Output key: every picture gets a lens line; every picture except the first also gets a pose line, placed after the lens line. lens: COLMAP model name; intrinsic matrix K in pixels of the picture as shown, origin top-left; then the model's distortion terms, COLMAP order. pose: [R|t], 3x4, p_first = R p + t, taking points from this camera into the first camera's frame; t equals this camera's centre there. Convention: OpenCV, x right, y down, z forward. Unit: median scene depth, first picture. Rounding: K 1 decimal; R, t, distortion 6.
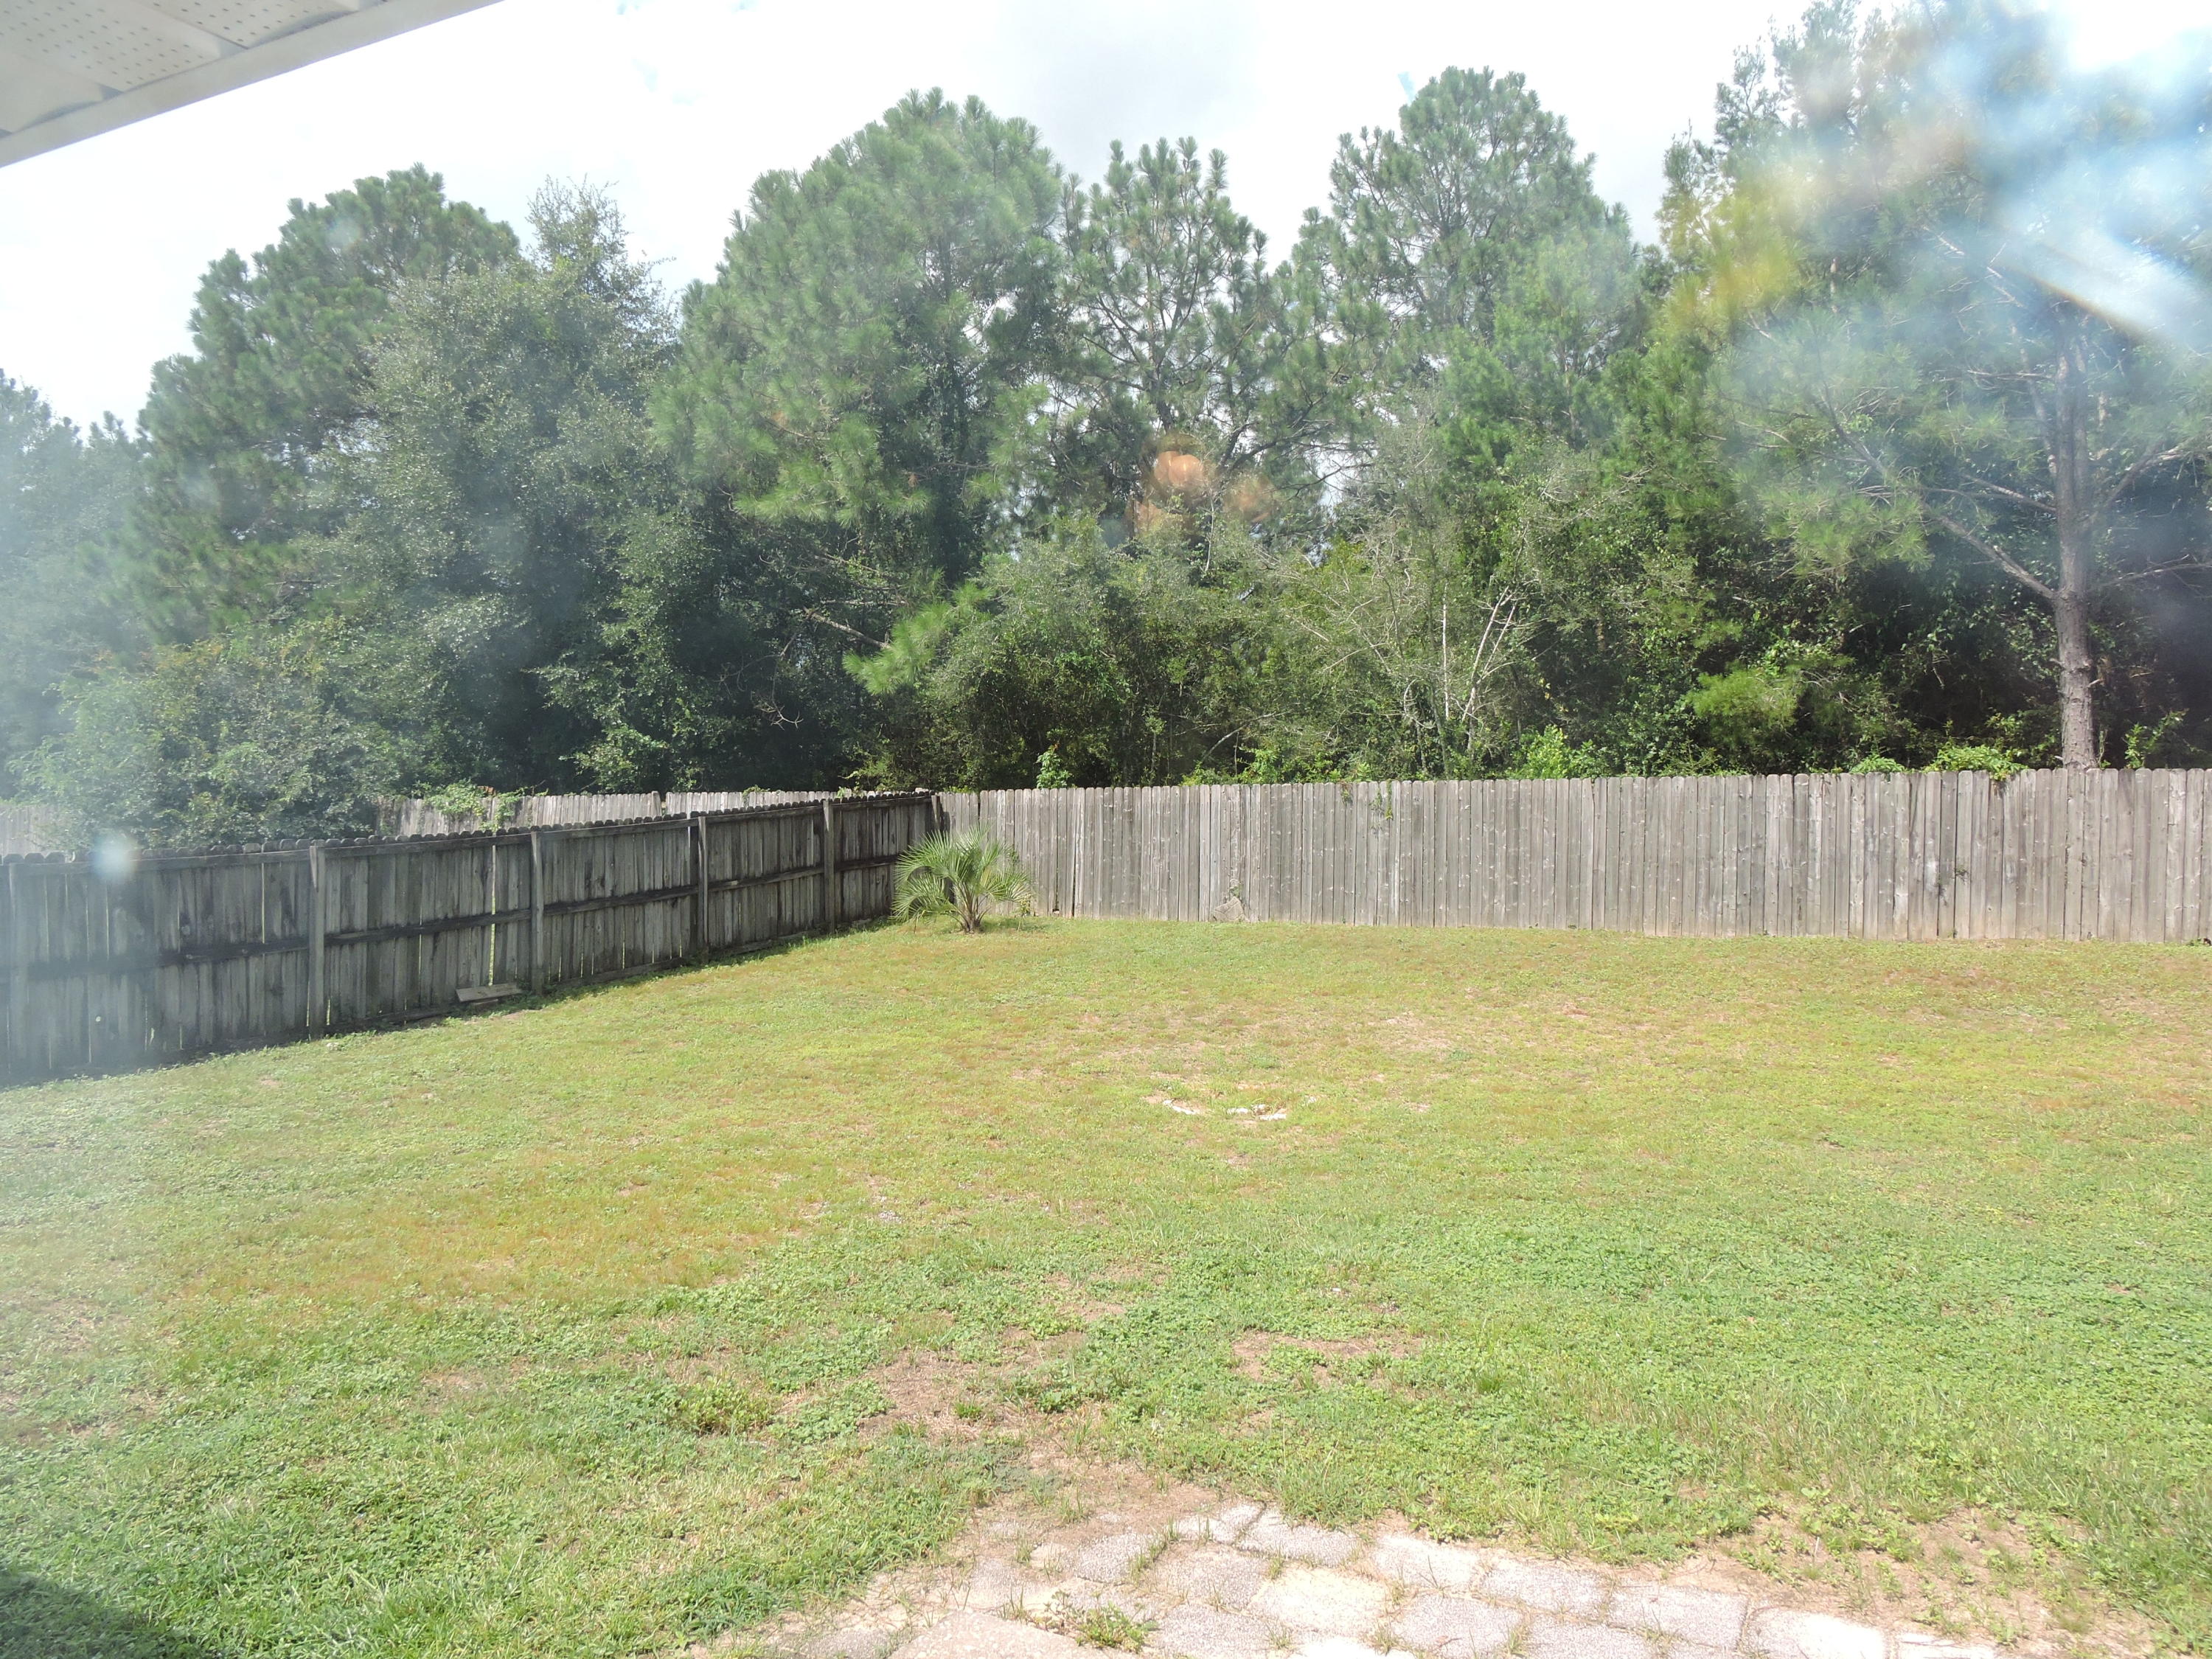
lens RADIAL K [[1580.3, 0, 1102.8], [0, 1580.3, 837.5], [0, 0, 1]] dist [0.000209, -0.002510]
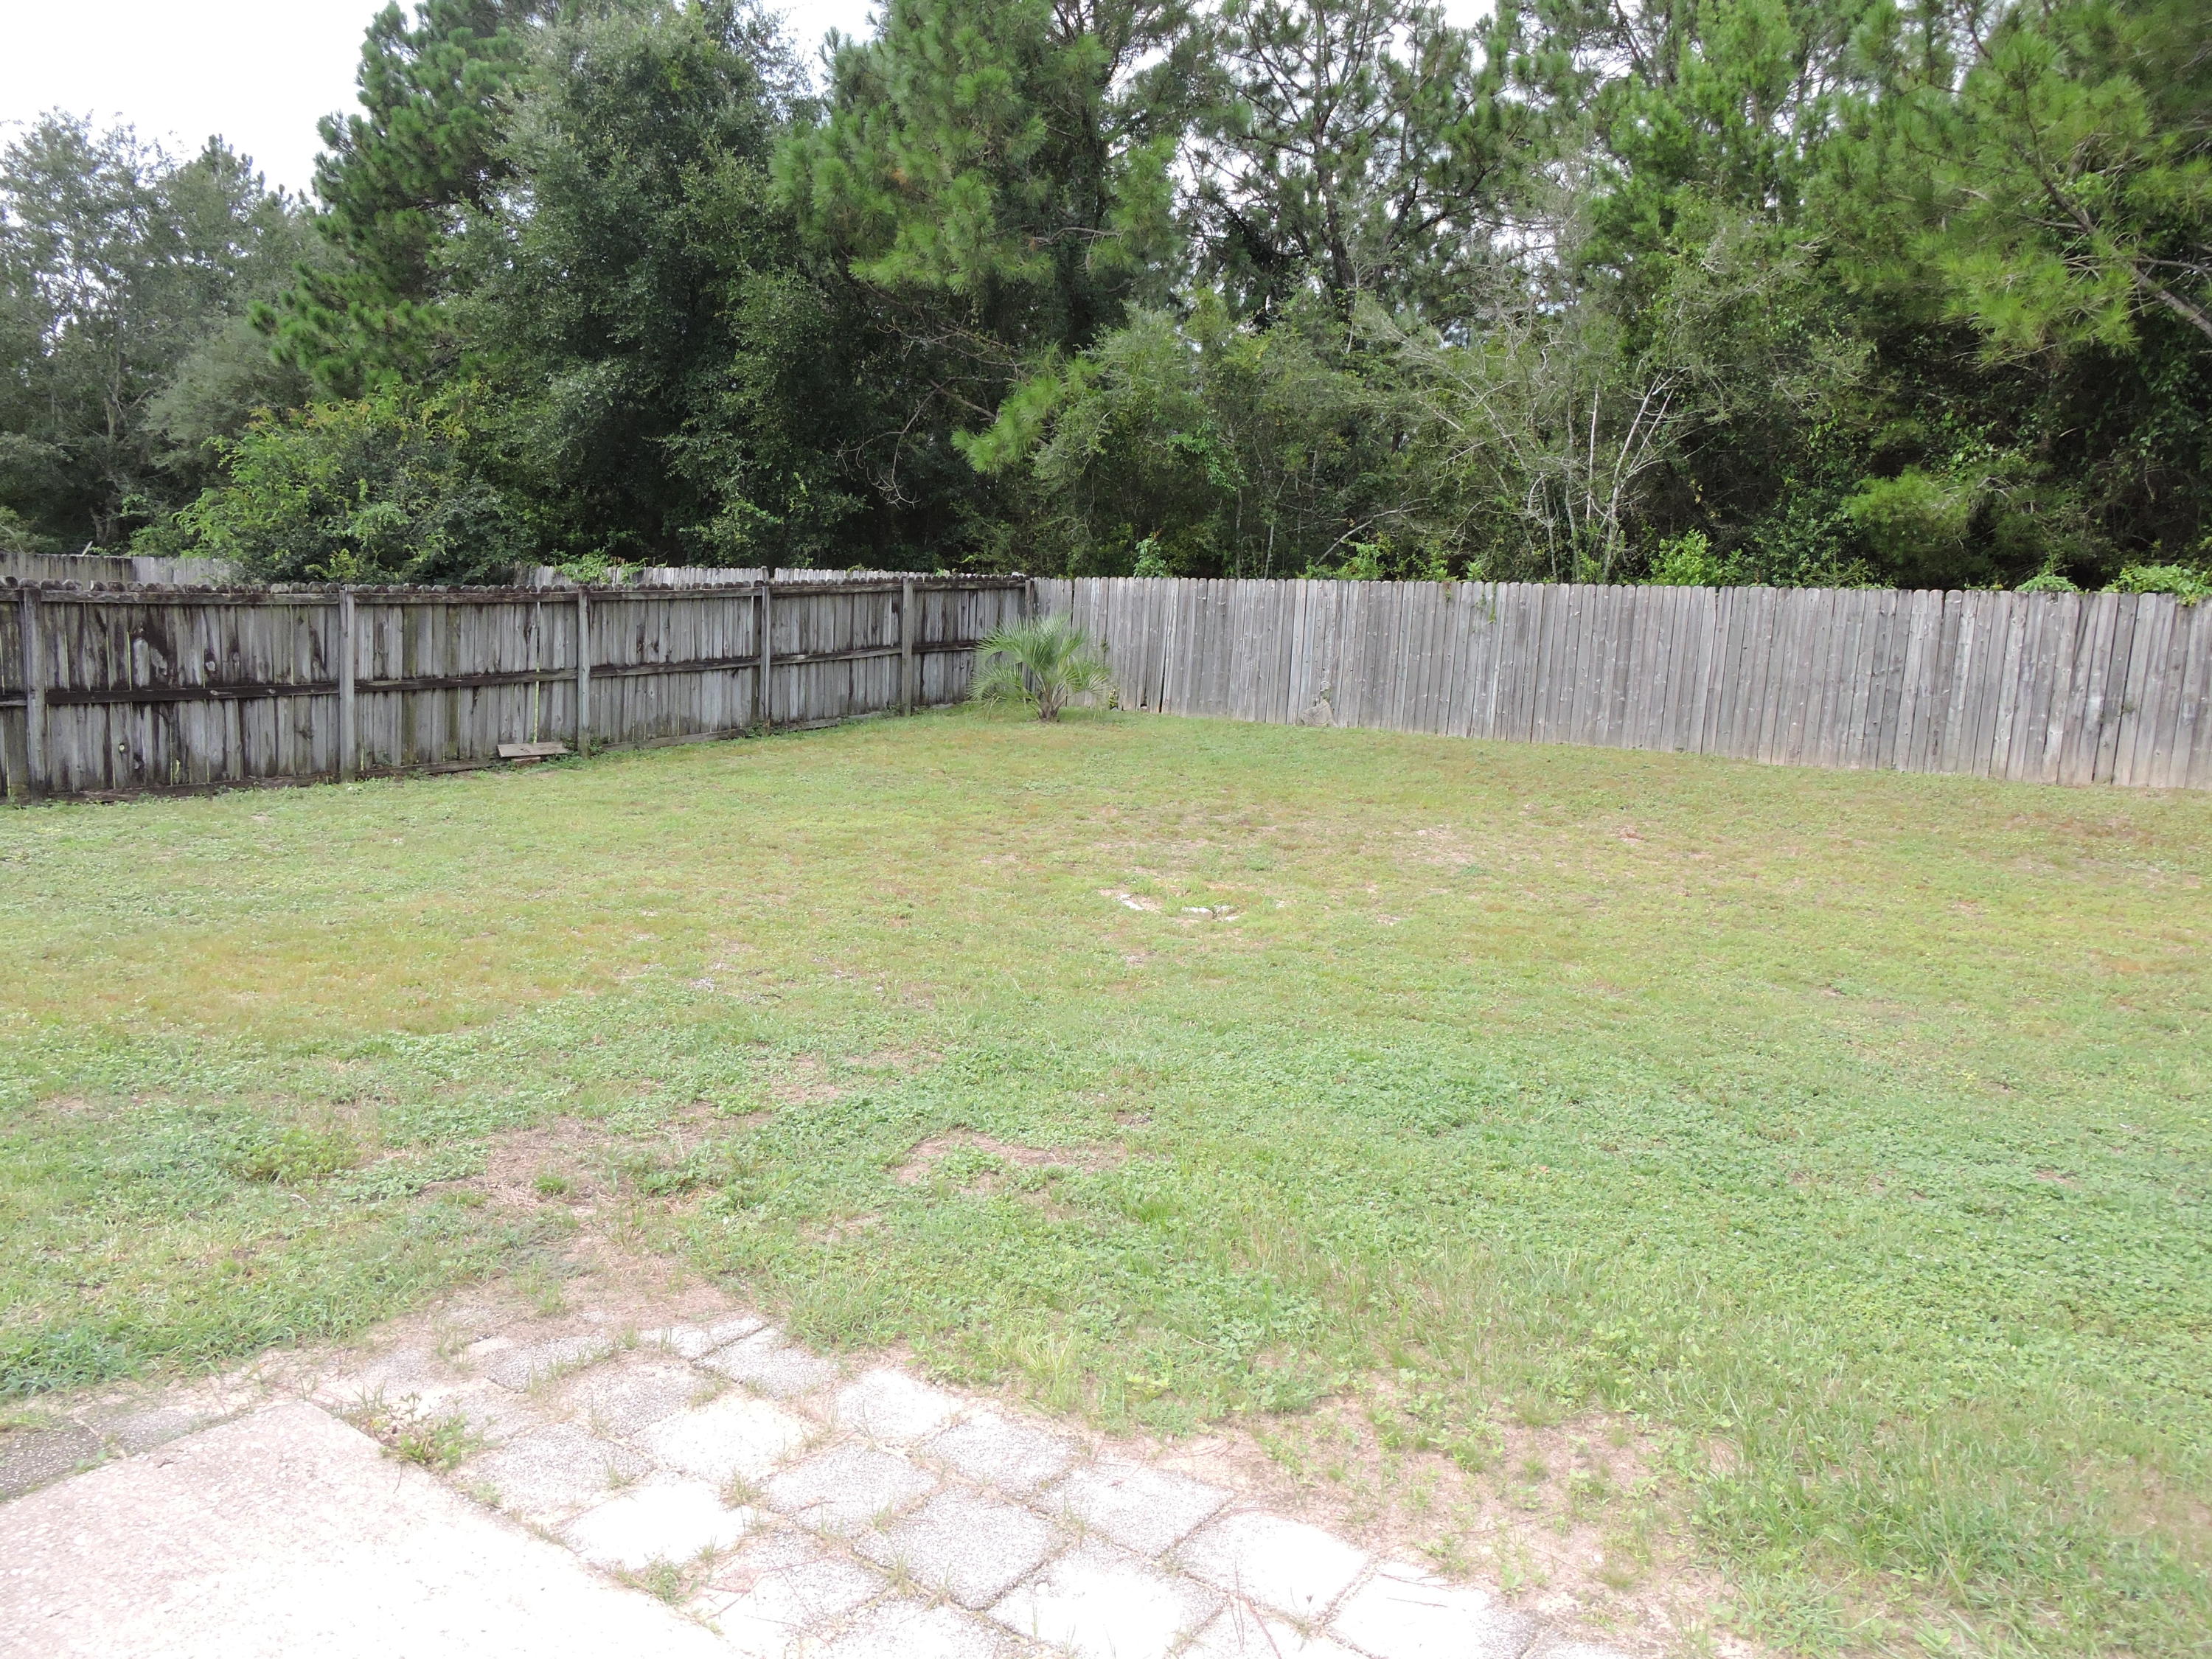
lens RADIAL K [[1580.3, 0, 1107.8], [0, 1580.3, 827.3], [0, 0, 1]] dist [0.000209, -0.002510]
pose [[0.990023, 0.063087, -0.125994, 0.079241], [-0.048638, 0.992216, 0.114639, 0.011177], [0.132245, -0.107367, 0.985385, 0.045444]]
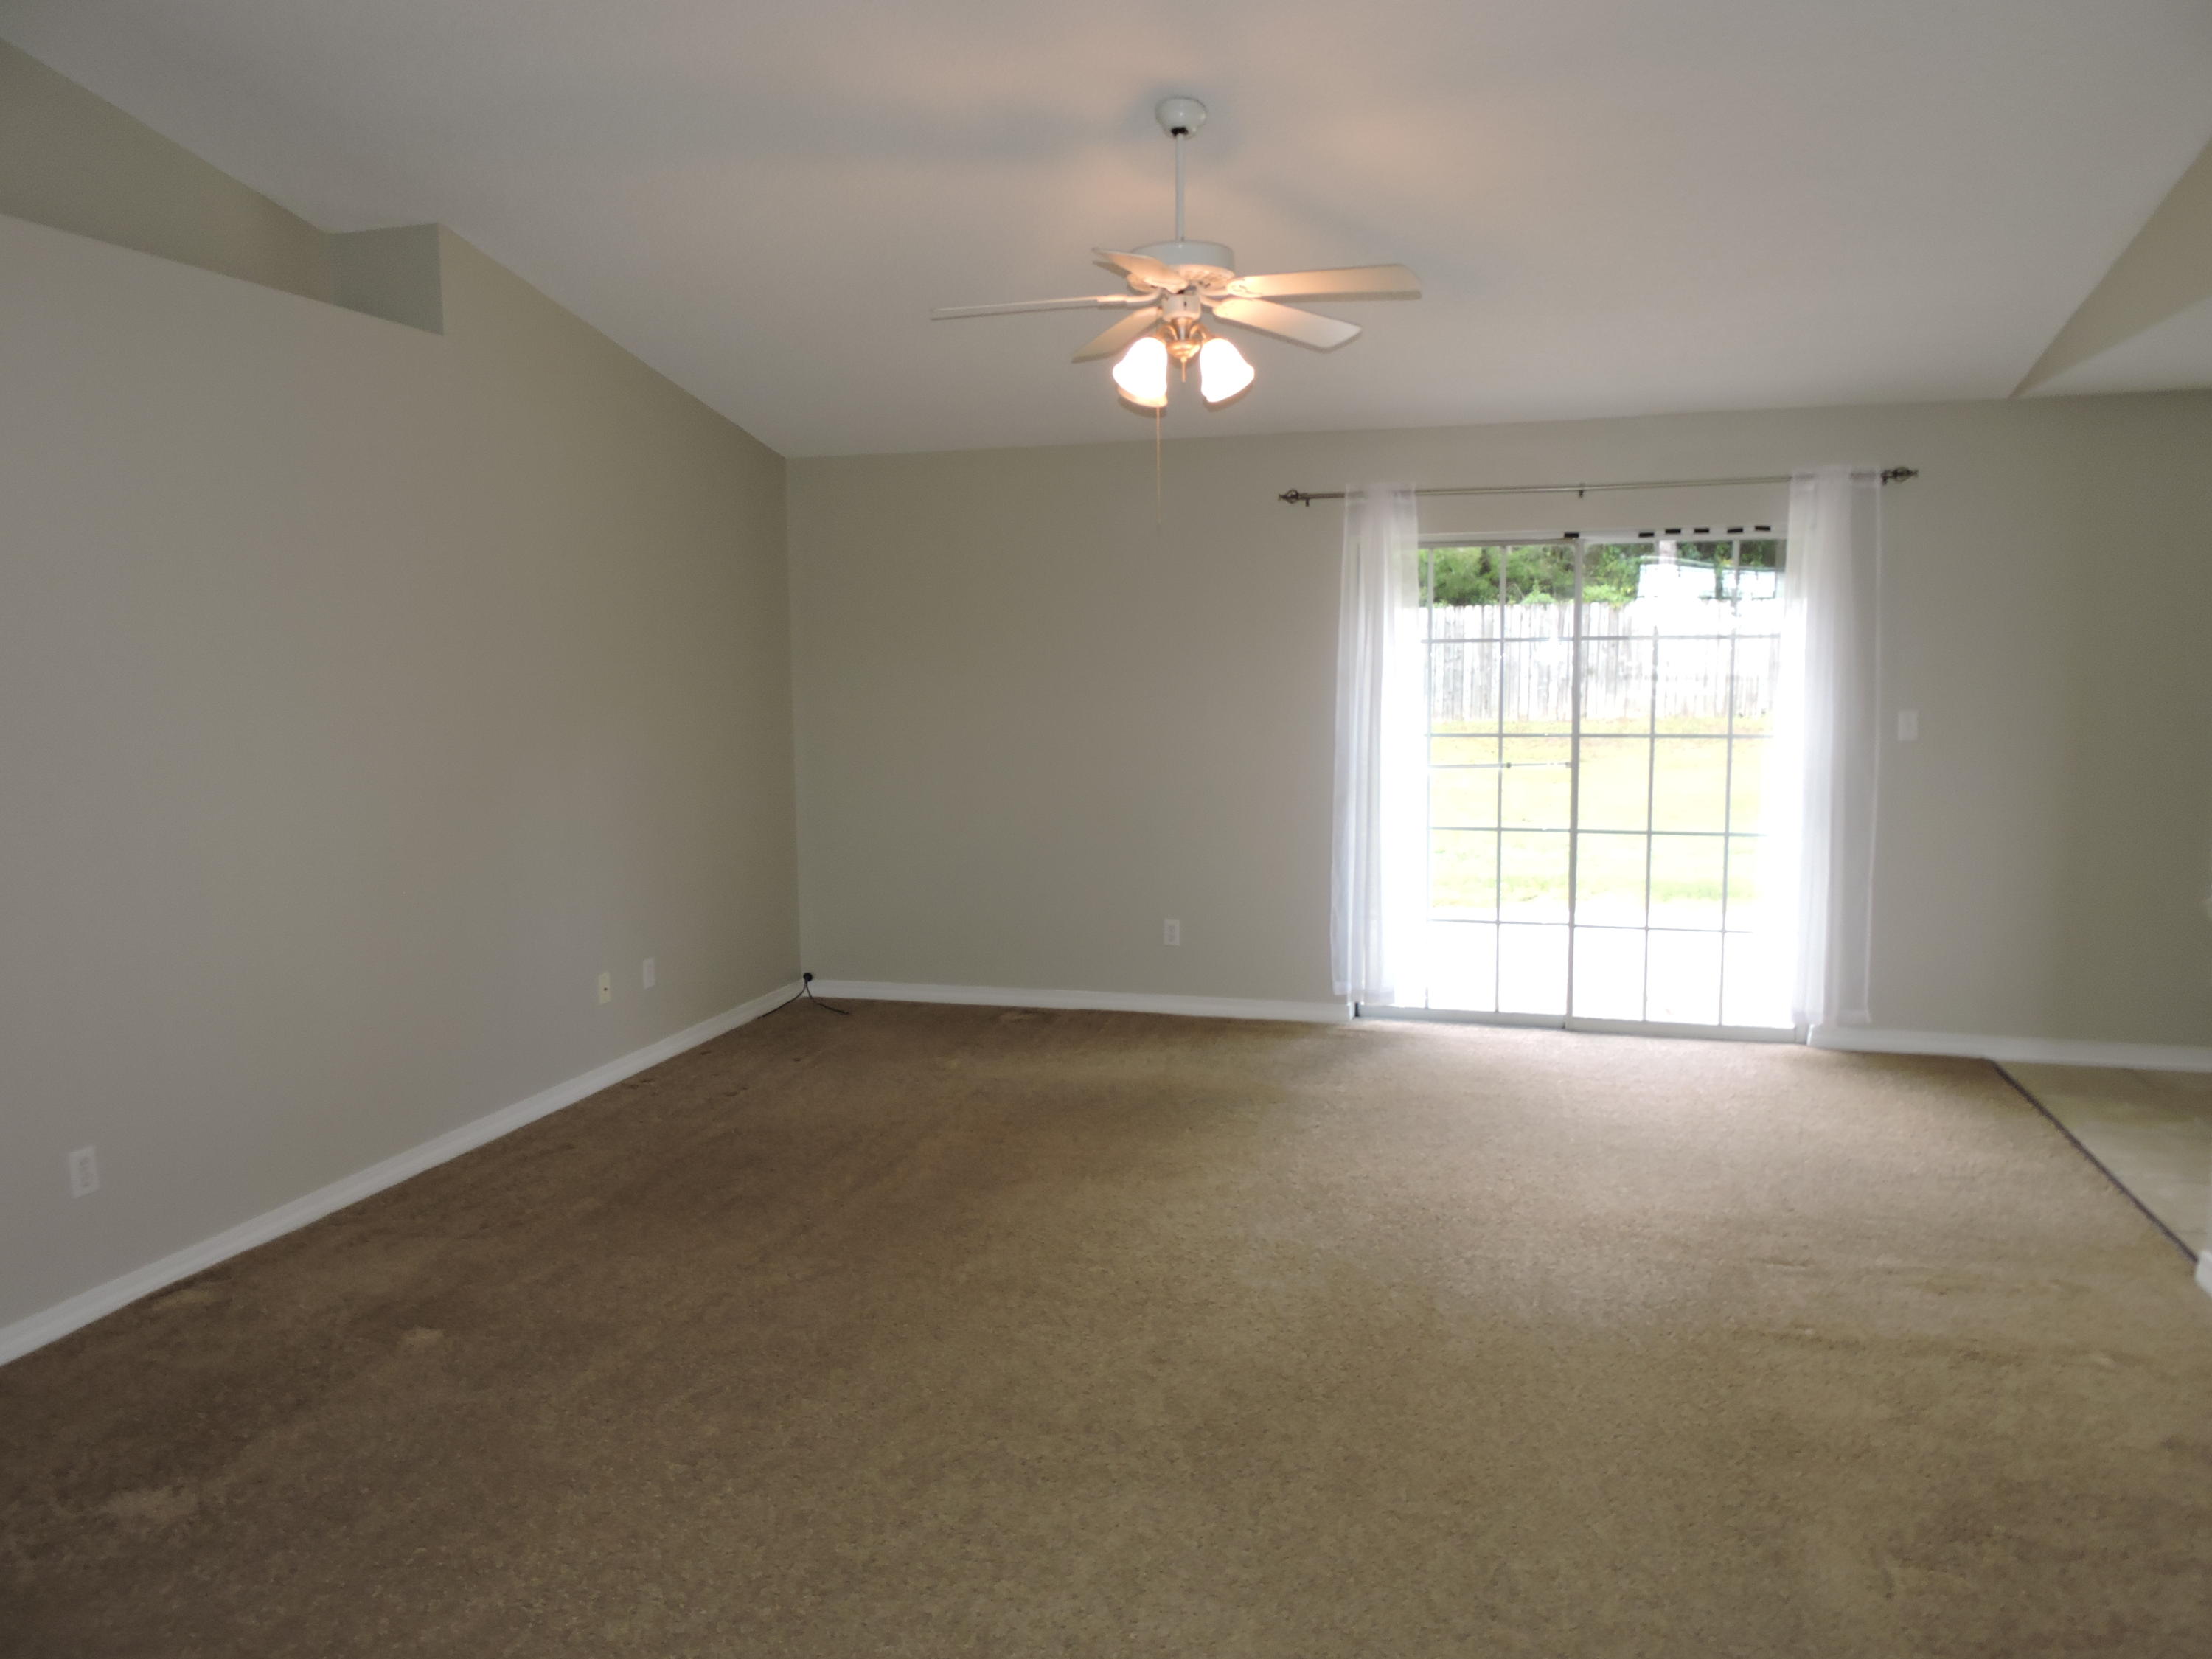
lens RADIAL K [[1580.3, 0, 1106.5], [0, 1580.3, 829.3], [0, 0, 1]] dist [0.000209, -0.002510]
pose [[0.981051, -0.033372, 0.190852, -0.143461], [0.015110, 0.995232, 0.096356, 0.015150], [-0.193158, -0.091646, 0.976878, -0.282791]]
